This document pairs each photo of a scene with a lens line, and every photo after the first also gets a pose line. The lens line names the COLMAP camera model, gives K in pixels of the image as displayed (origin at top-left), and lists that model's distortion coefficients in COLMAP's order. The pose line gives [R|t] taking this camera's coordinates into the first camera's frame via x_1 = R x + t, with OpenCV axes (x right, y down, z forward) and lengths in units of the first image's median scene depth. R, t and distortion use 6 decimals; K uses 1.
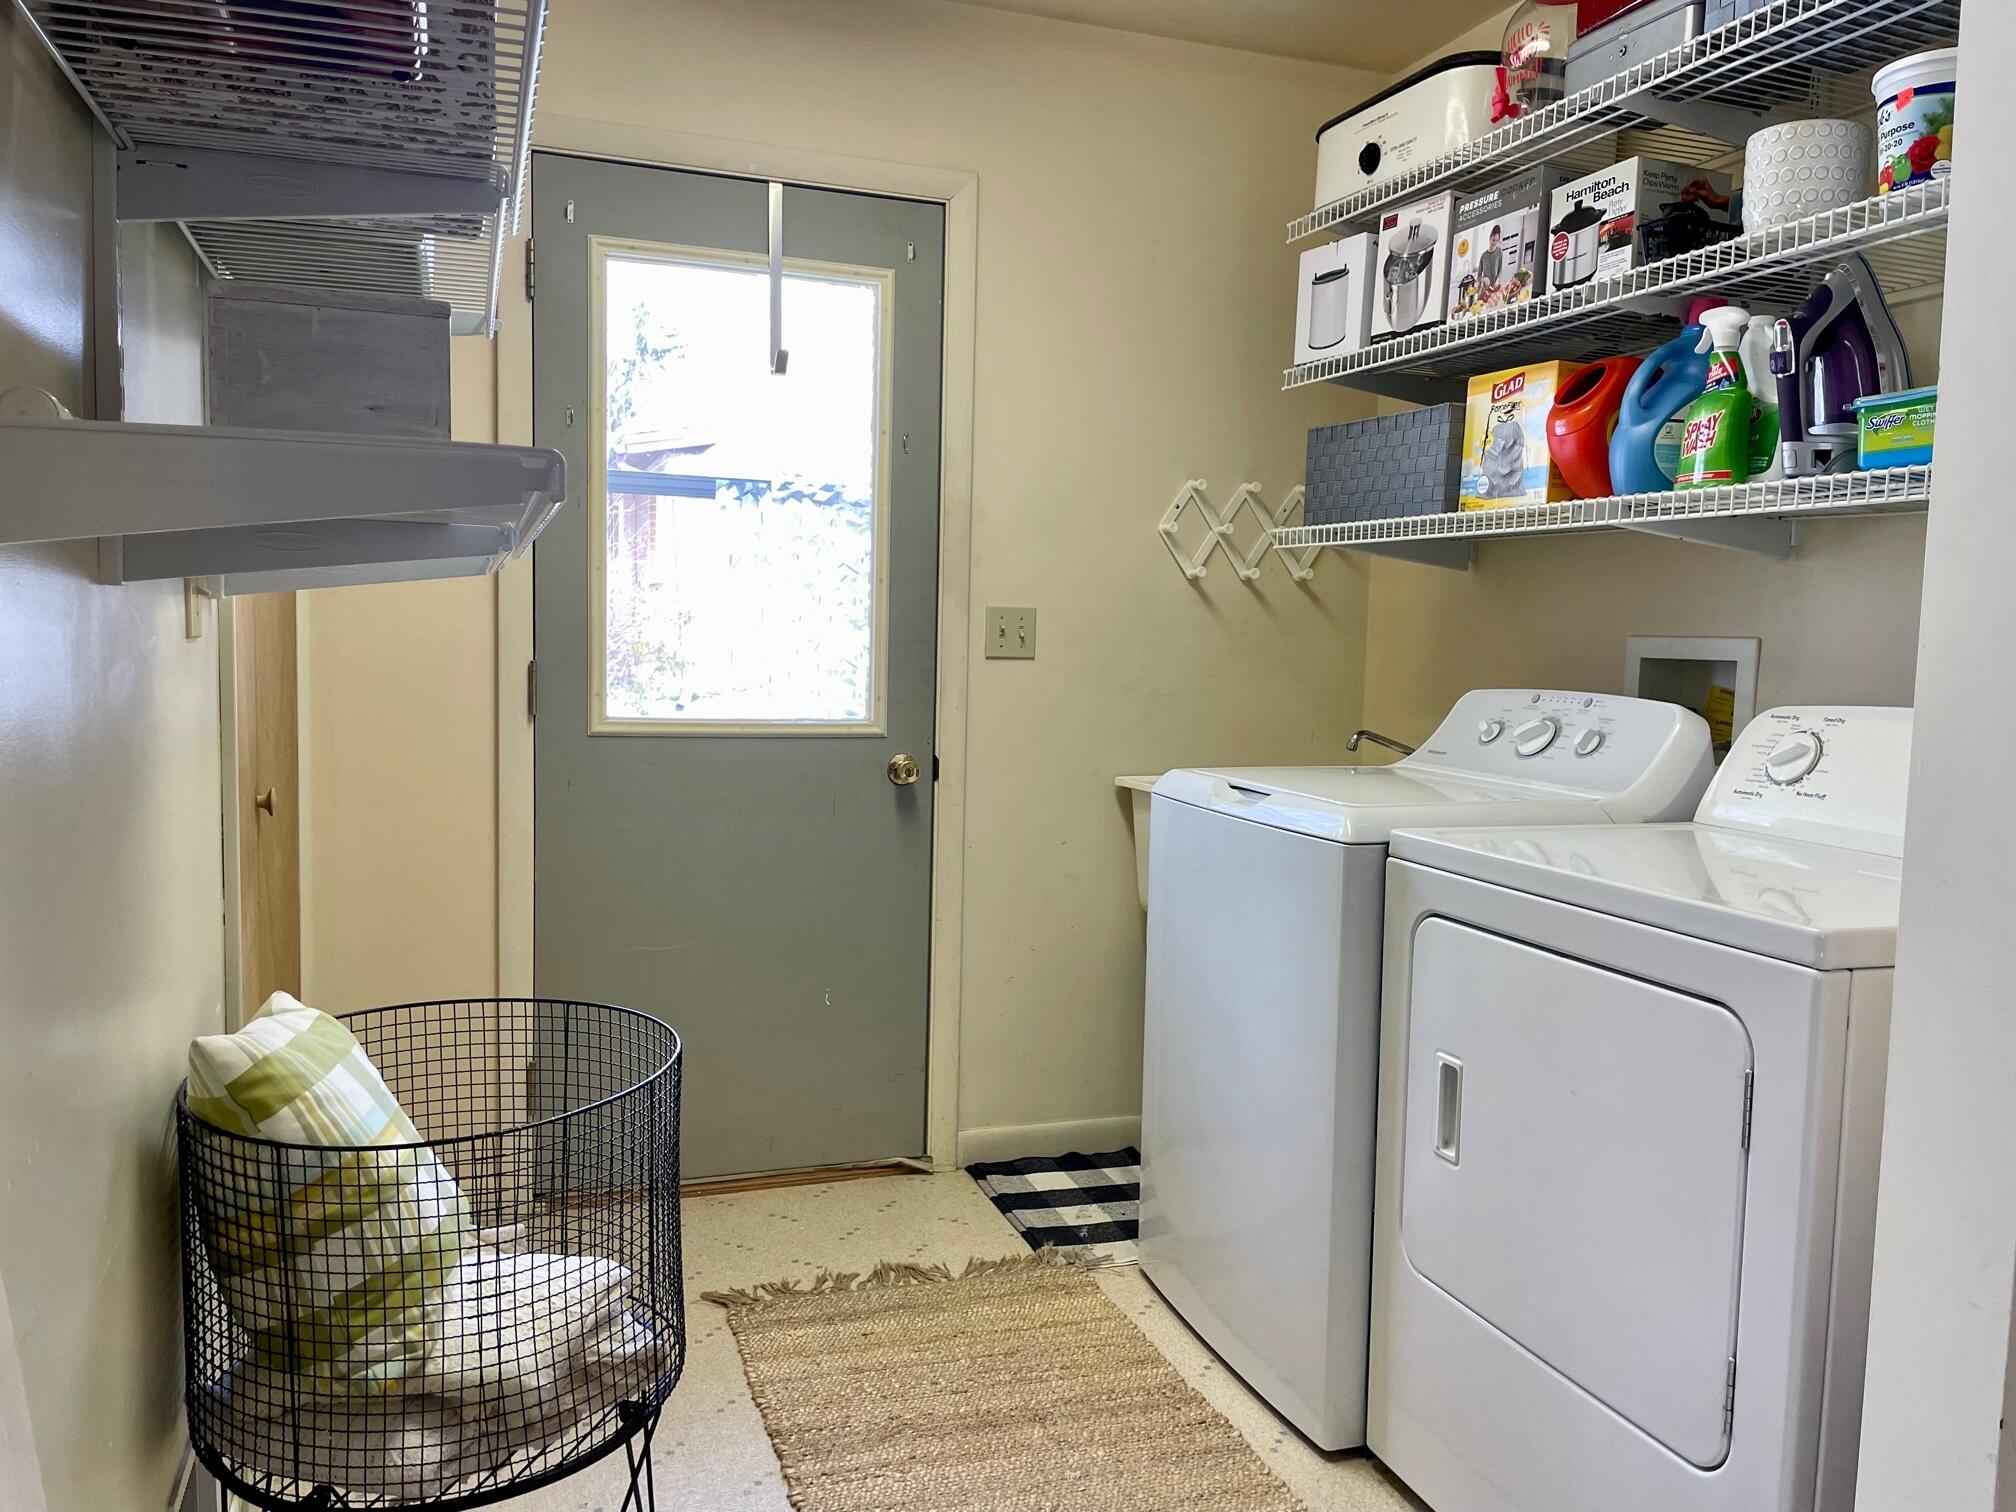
lens RADIAL K [[1559.1, 0, 1008.0], [0, 1559.1, 756.0], [0, 0, 1]] dist [0.117086, -0.236520]
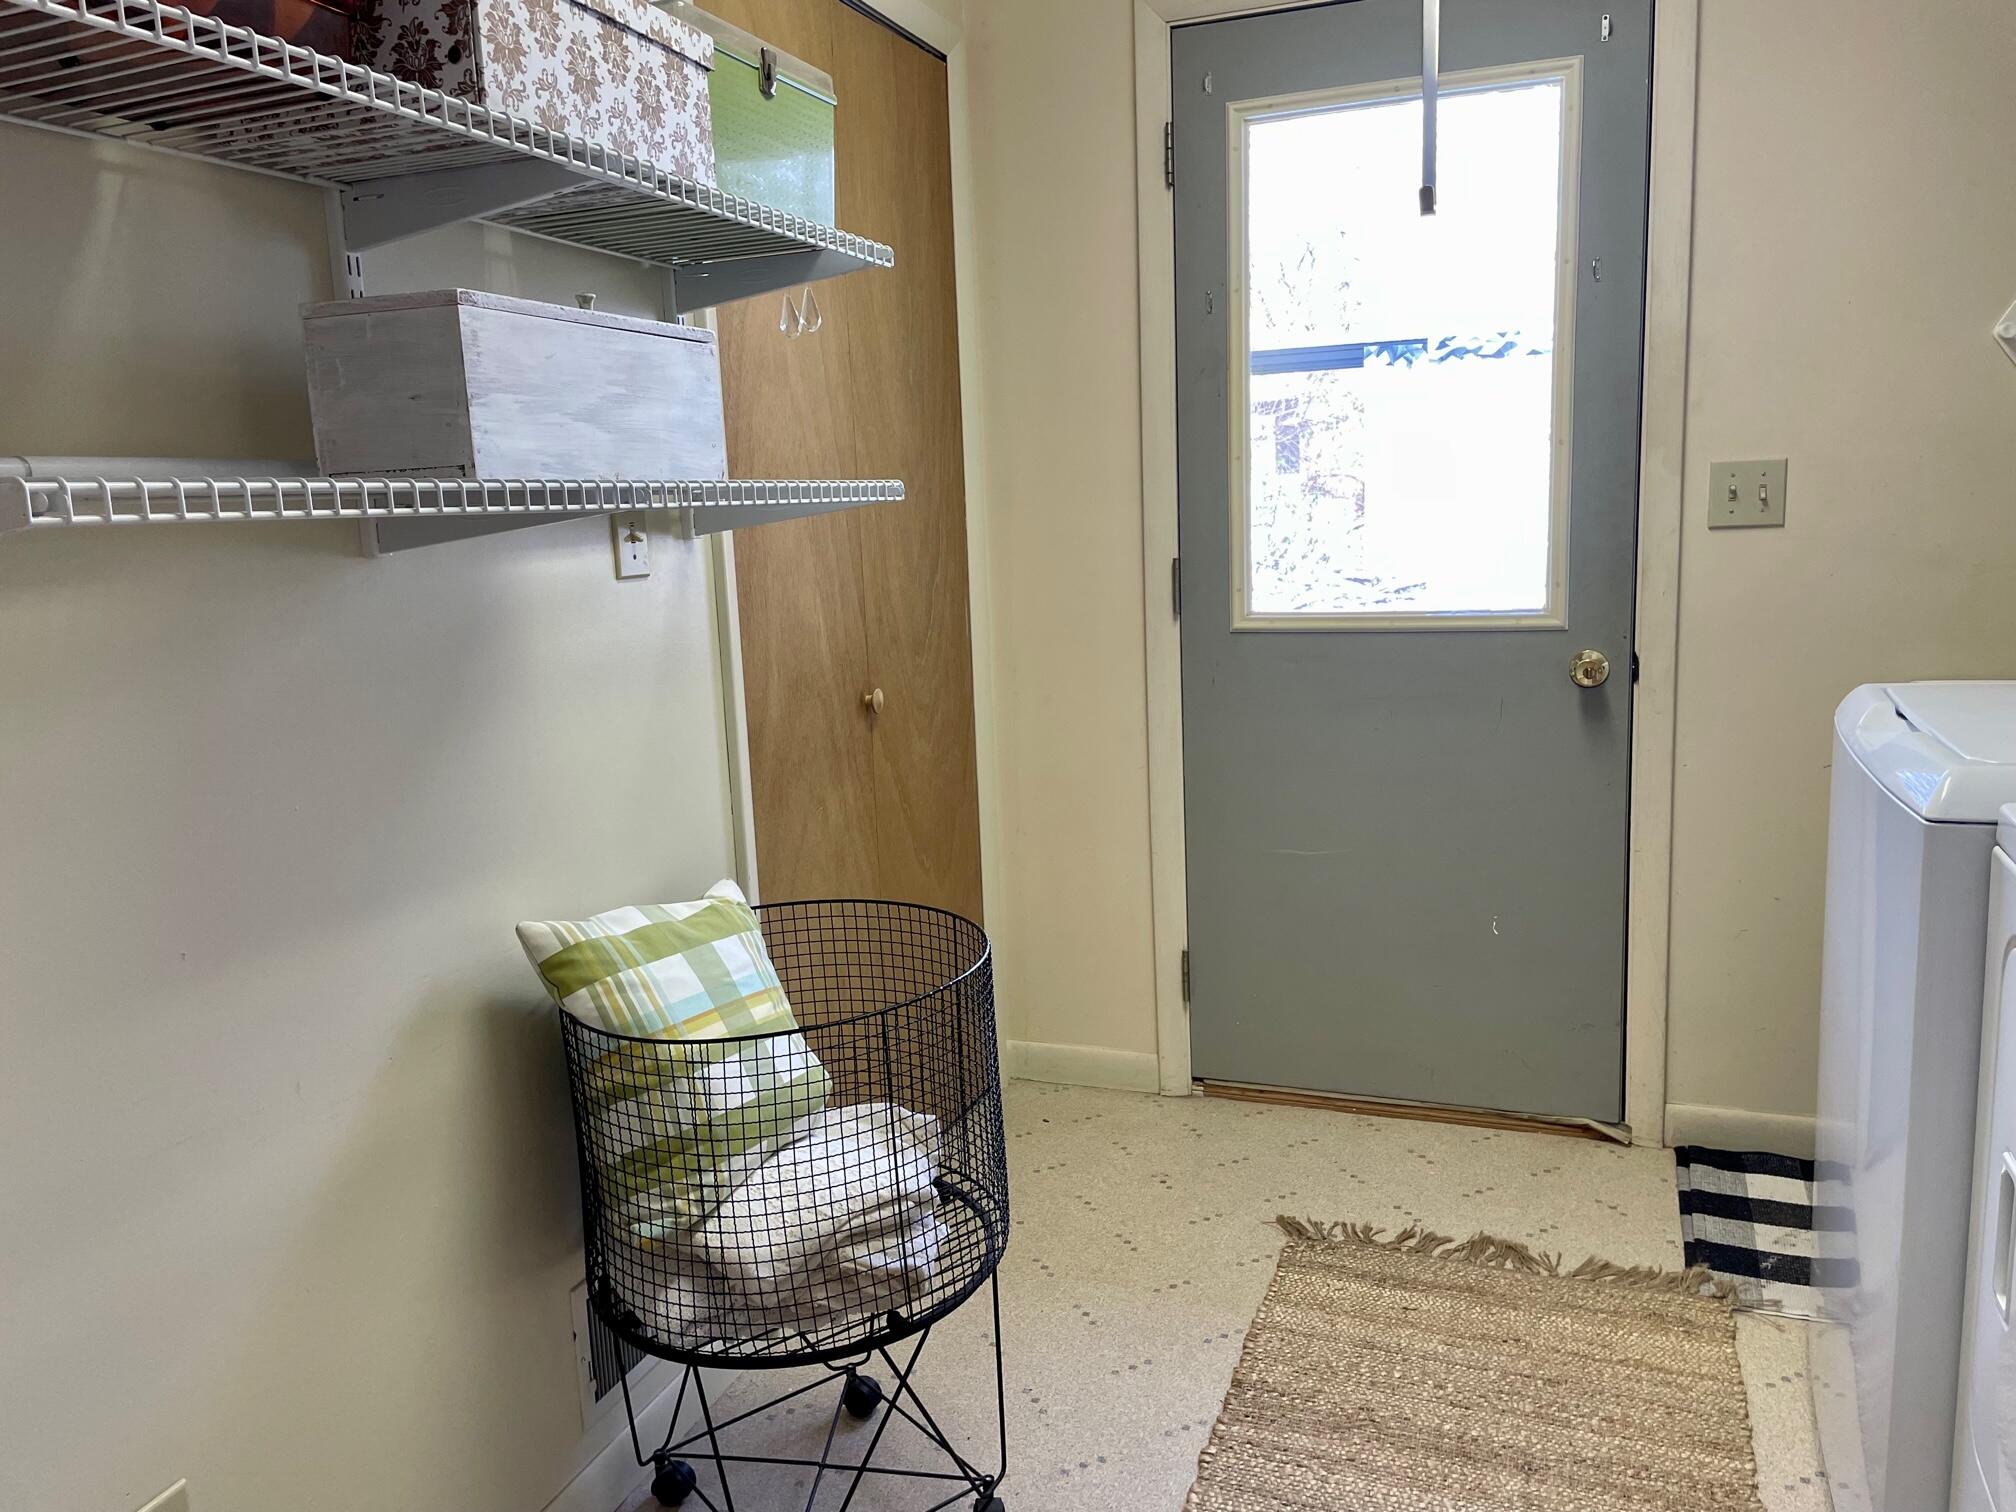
lens RADIAL K [[1544.8, 0, 1008.4], [0, 1544.8, 742.6], [0, 0, 1]] dist [0.058294, -0.097671]
pose [[0.747135, 0.050540, -0.662748, 0.272818], [0.009331, 0.996209, 0.086489, -0.028918], [0.664607, -0.070803, 0.743831, 0.186908]]
